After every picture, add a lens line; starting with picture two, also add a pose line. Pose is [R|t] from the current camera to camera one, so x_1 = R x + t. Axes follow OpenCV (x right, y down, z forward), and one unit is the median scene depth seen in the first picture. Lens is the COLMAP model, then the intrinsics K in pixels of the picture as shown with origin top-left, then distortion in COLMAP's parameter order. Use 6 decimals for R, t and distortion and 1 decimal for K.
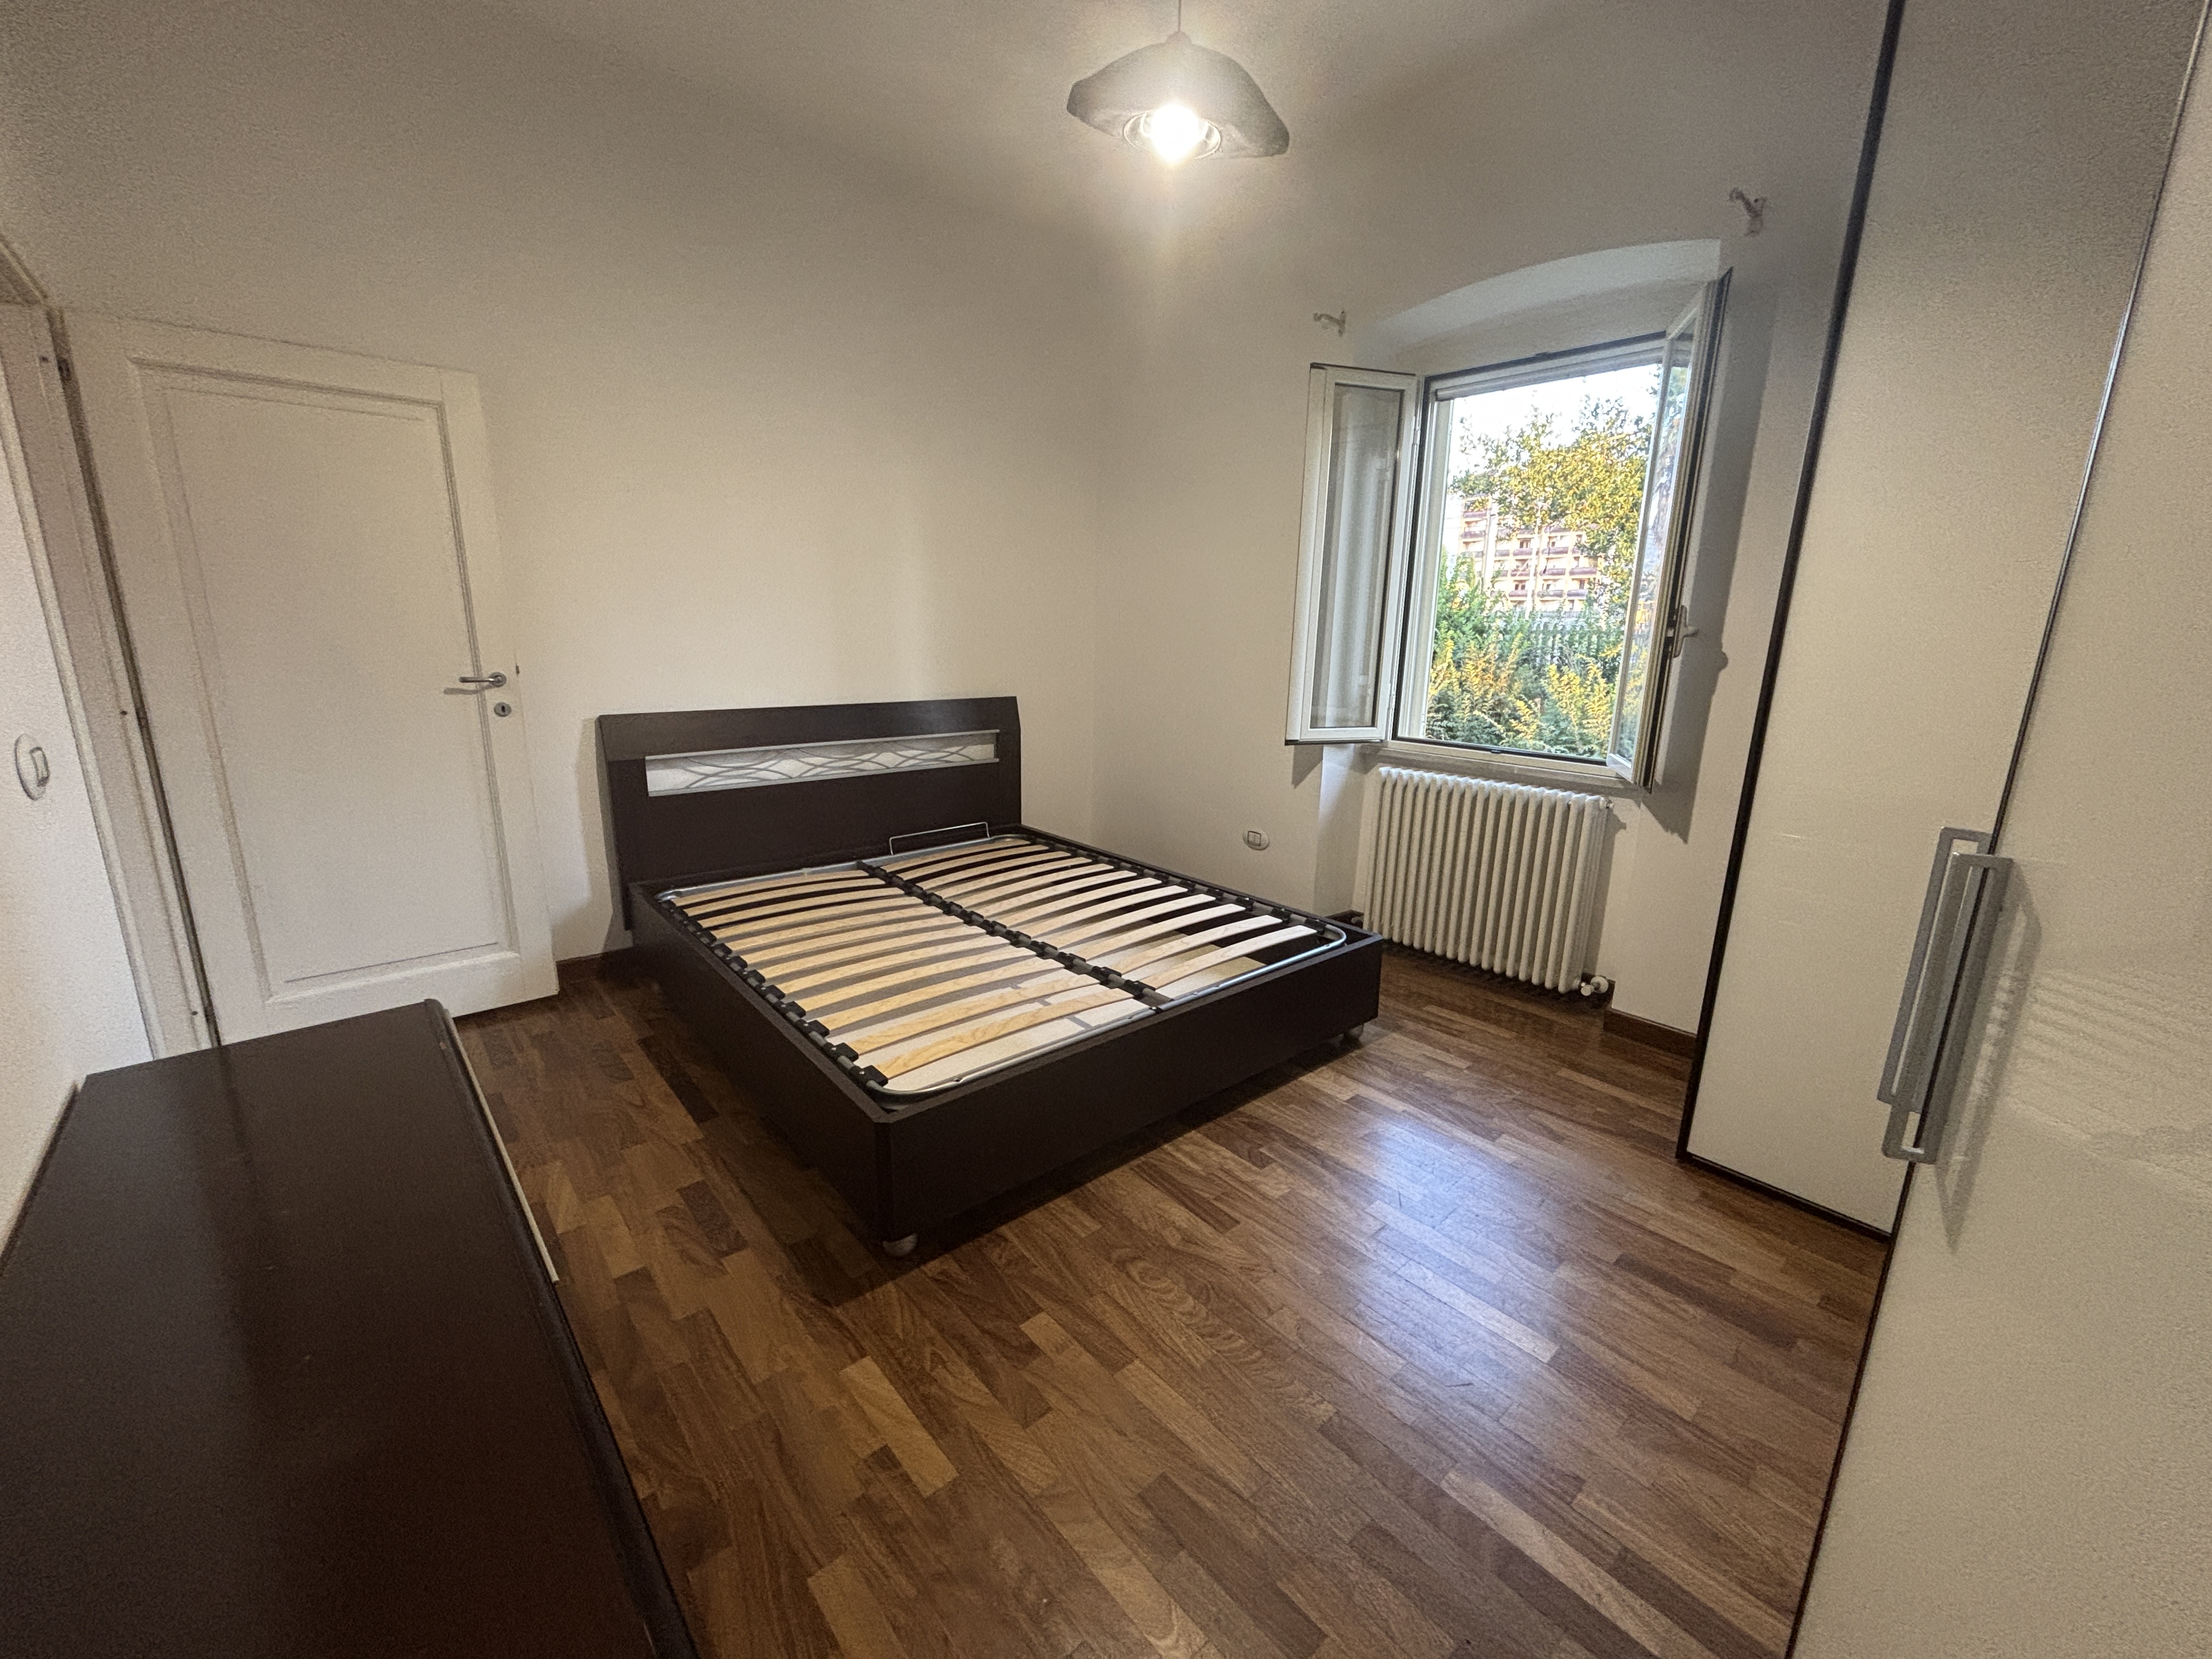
lens RADIAL K [[894.7, 0, 1097.4], [0, 894.7, 834.8], [0, 0, 1]] dist [0.000654, 0.001405]
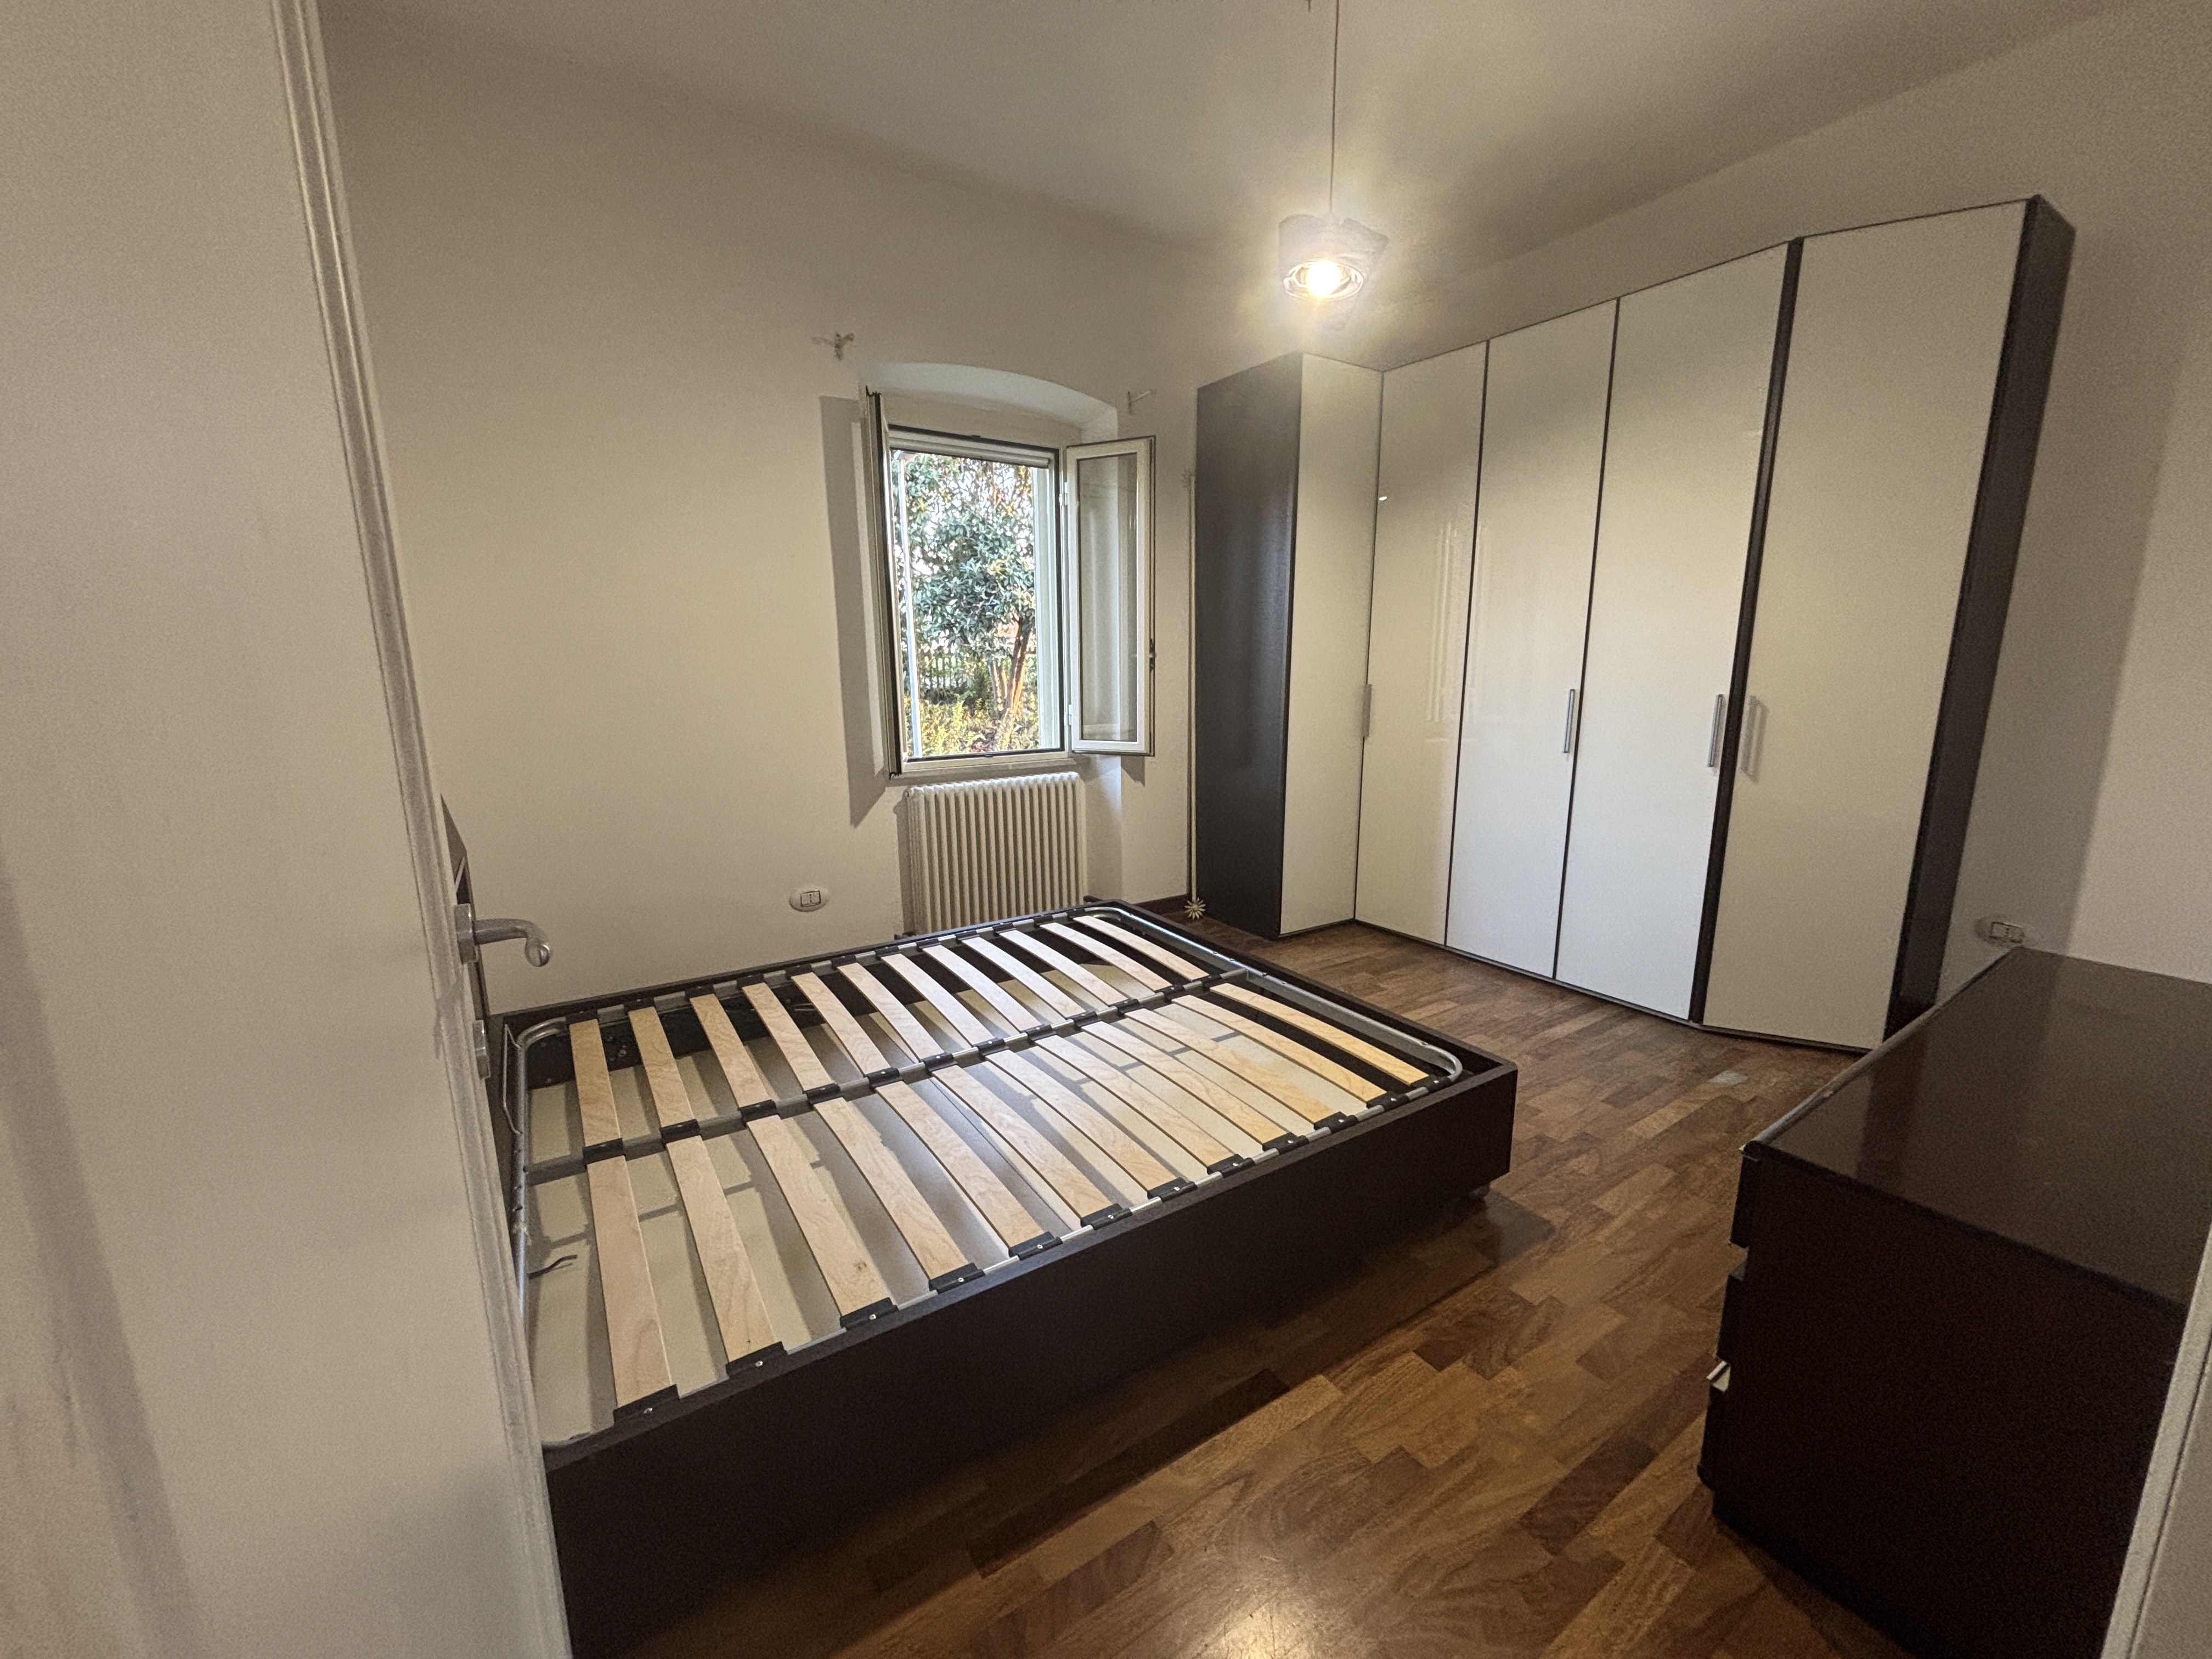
lens RADIAL K [[894.7, 0, 1113.4], [0, 894.7, 825.9], [0, 0, 1]] dist [0.000654, 0.001405]
pose [[0.119850, -0.204132, 0.971579, -1.006306], [0.238496, 0.955895, 0.171417, -0.230058], [-0.963720, 0.211173, 0.163249, 0.896288]]
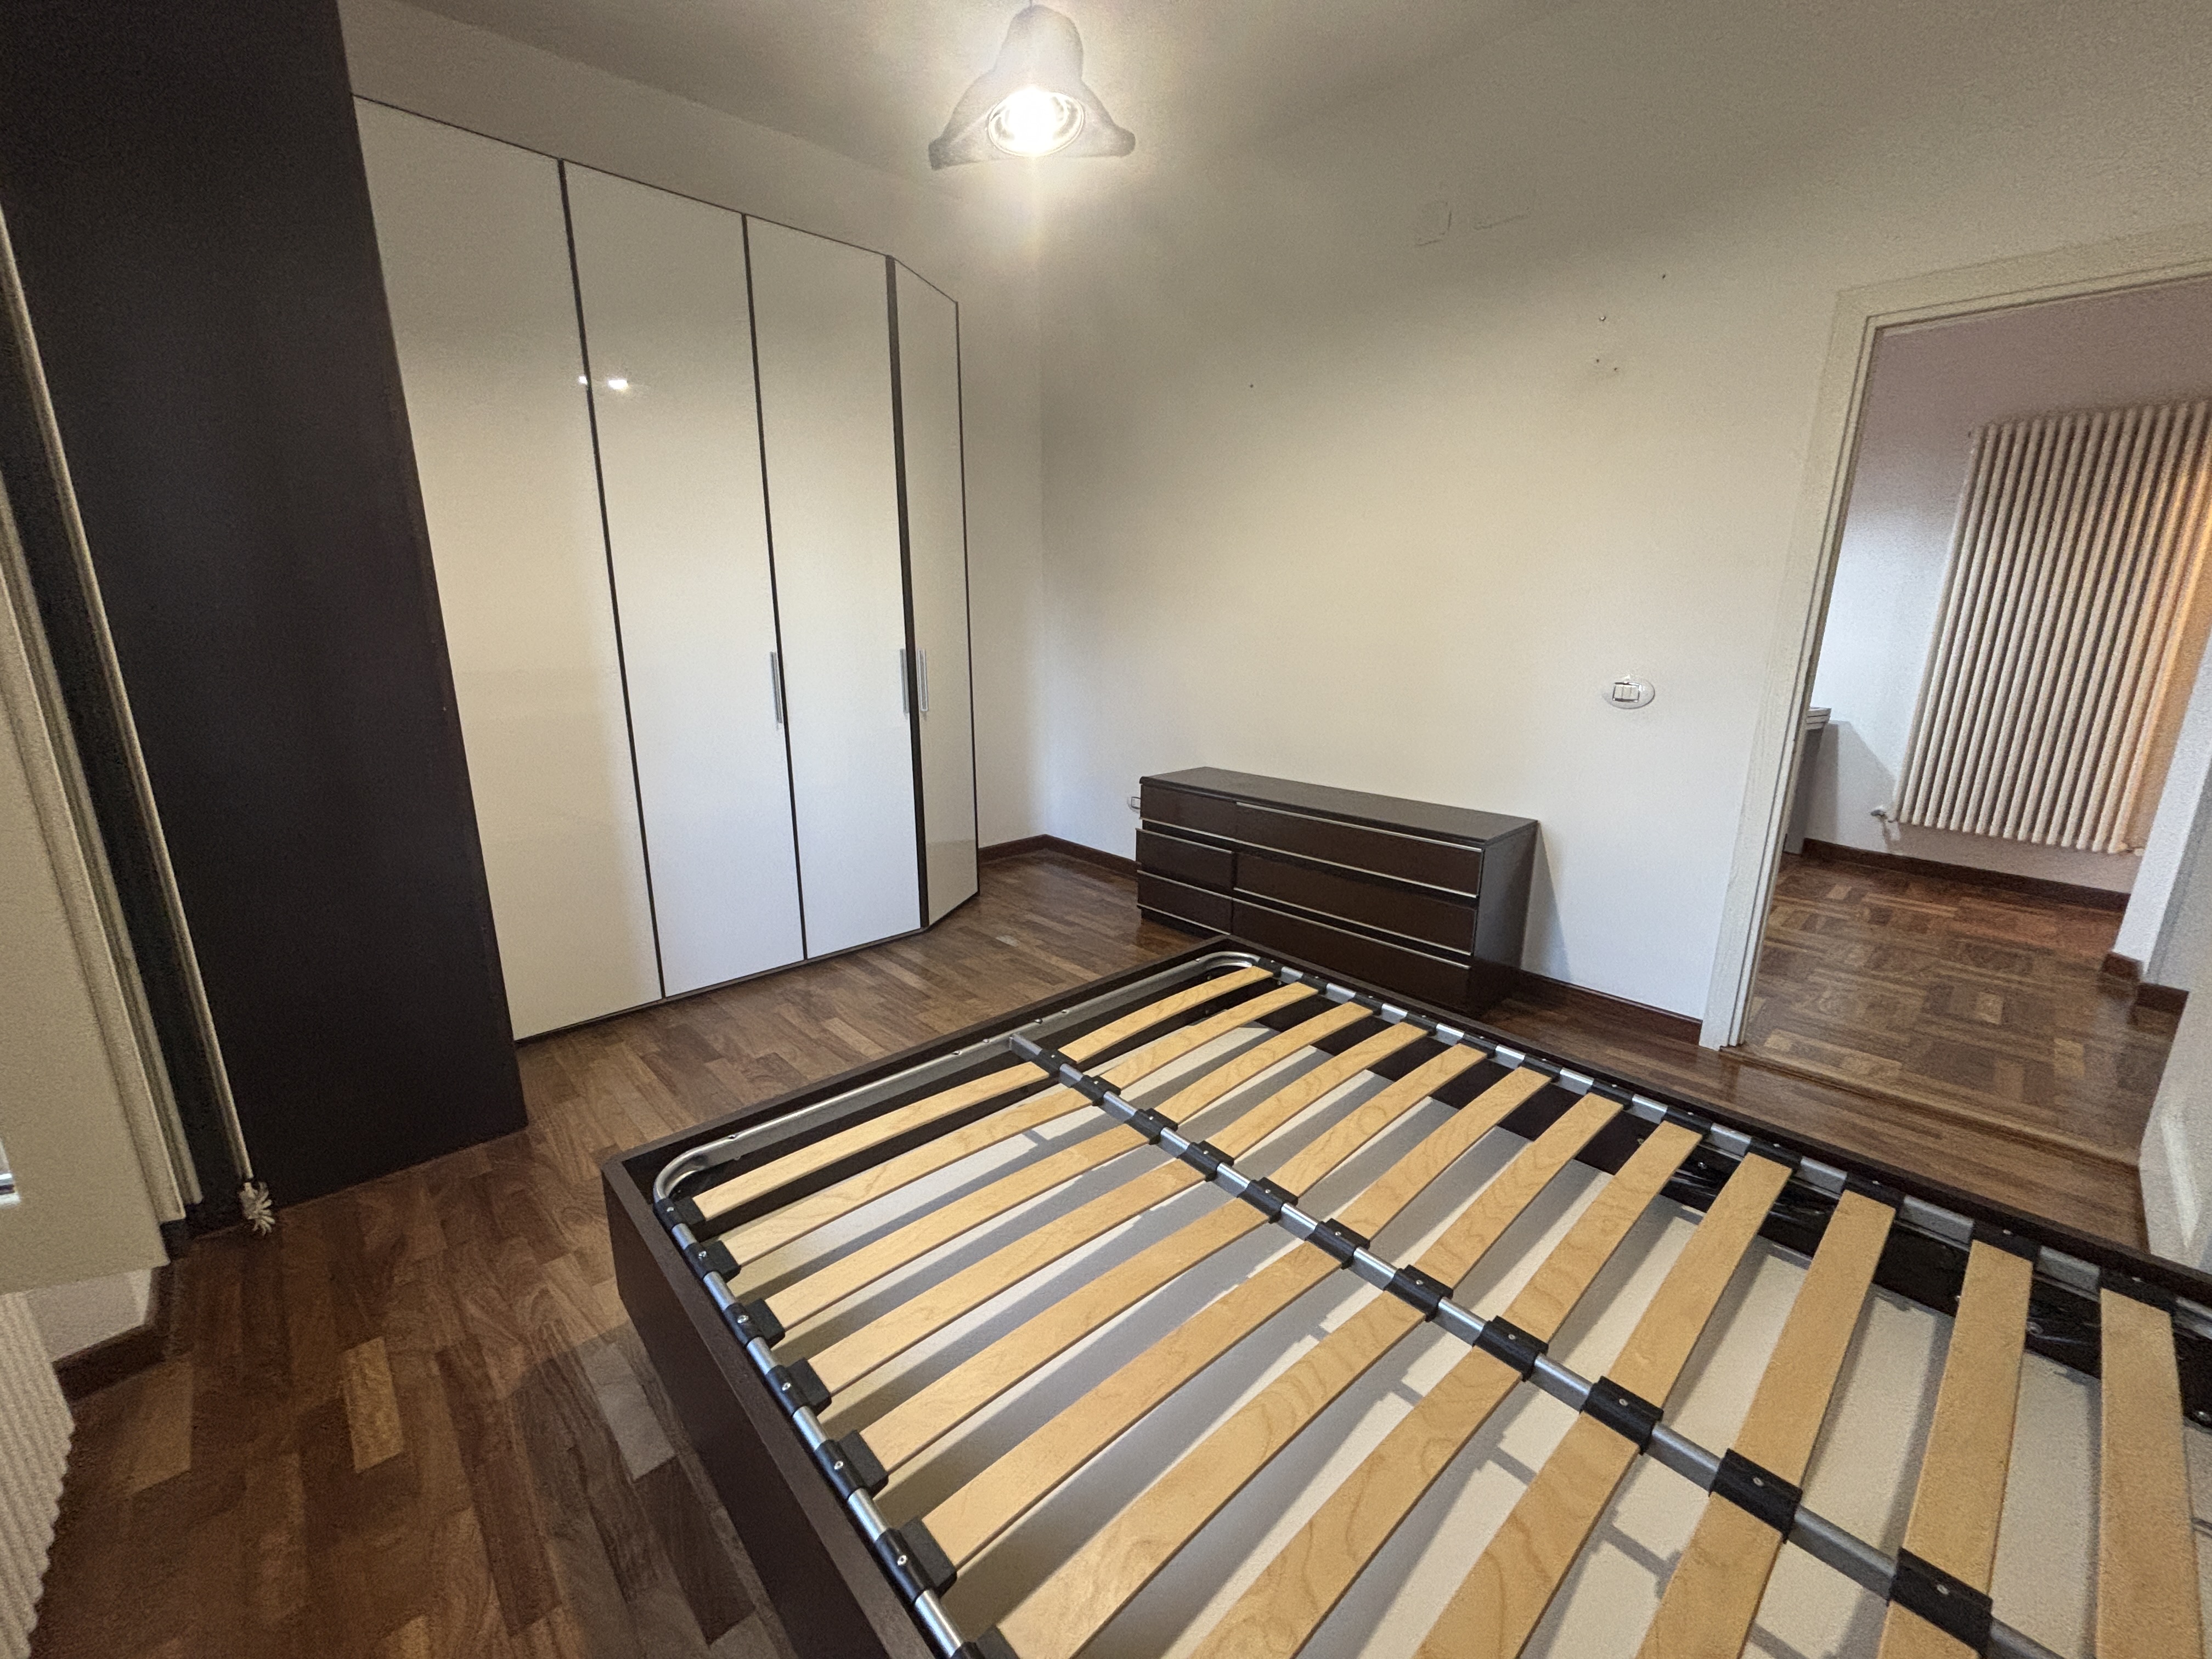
lens RADIAL K [[894.7, 0, 1098.0], [0, 894.7, 834.0], [0, 0, 1]] dist [0.000654, 0.001405]
pose [[-0.999002, -0.006639, -0.044158, 0.034058], [-0.026517, 0.883848, 0.467023, -0.398293], [0.035928, 0.467728, -0.883142, 1.629728]]
